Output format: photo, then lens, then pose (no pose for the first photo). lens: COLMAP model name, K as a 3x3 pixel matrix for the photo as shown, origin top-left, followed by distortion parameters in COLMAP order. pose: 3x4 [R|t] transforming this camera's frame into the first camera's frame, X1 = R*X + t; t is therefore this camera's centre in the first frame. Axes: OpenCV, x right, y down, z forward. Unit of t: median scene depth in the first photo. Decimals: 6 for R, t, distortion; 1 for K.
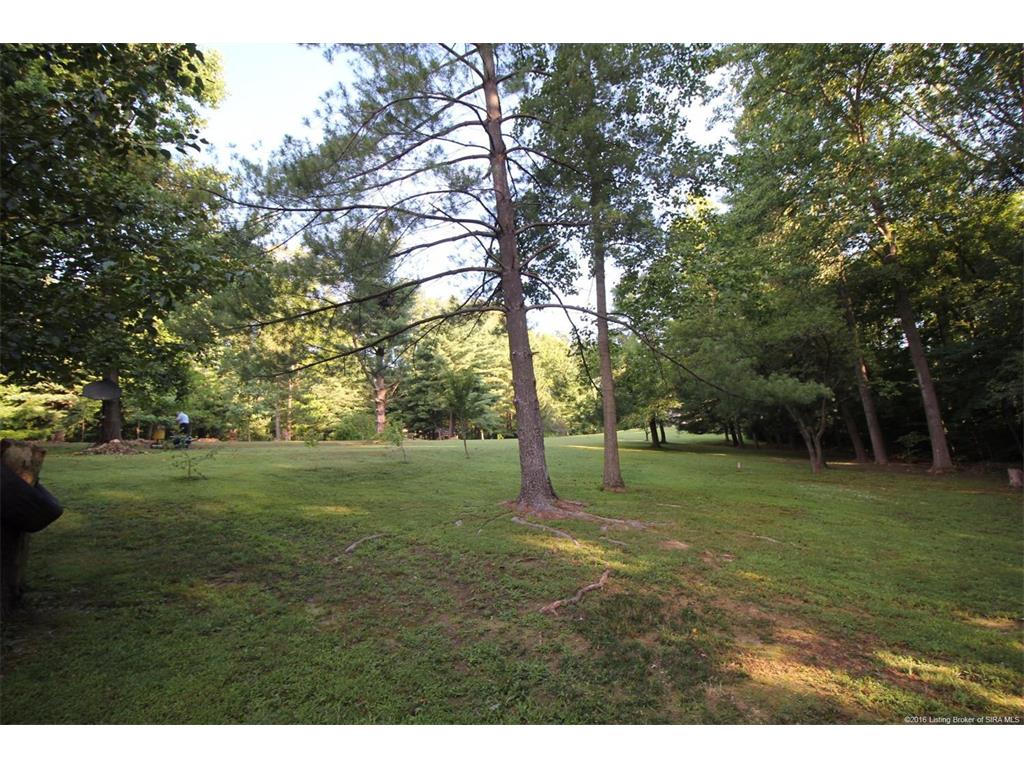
lens RADIAL K [[465.5, 0, 513.0], [0, 465.5, 386.6], [0, 0, 1]] dist [-0.028109, -0.001213]
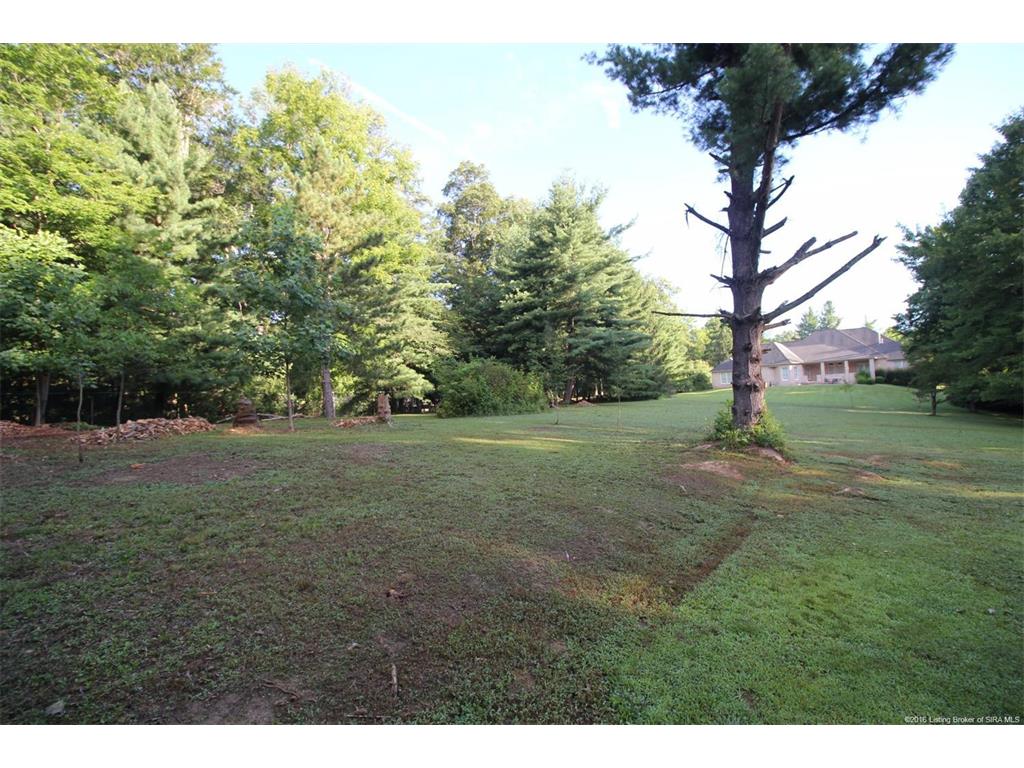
lens RADIAL K [[465.5, 0, 511.4], [0, 465.5, 380.0], [0, 0, 1]] dist [-0.028109, -0.001213]
pose [[0.999151, 0.013770, 0.038838, -0.249282], [-0.017323, 0.995546, 0.092672, 0.024407], [-0.037389, -0.093267, 0.994939, 0.382716]]
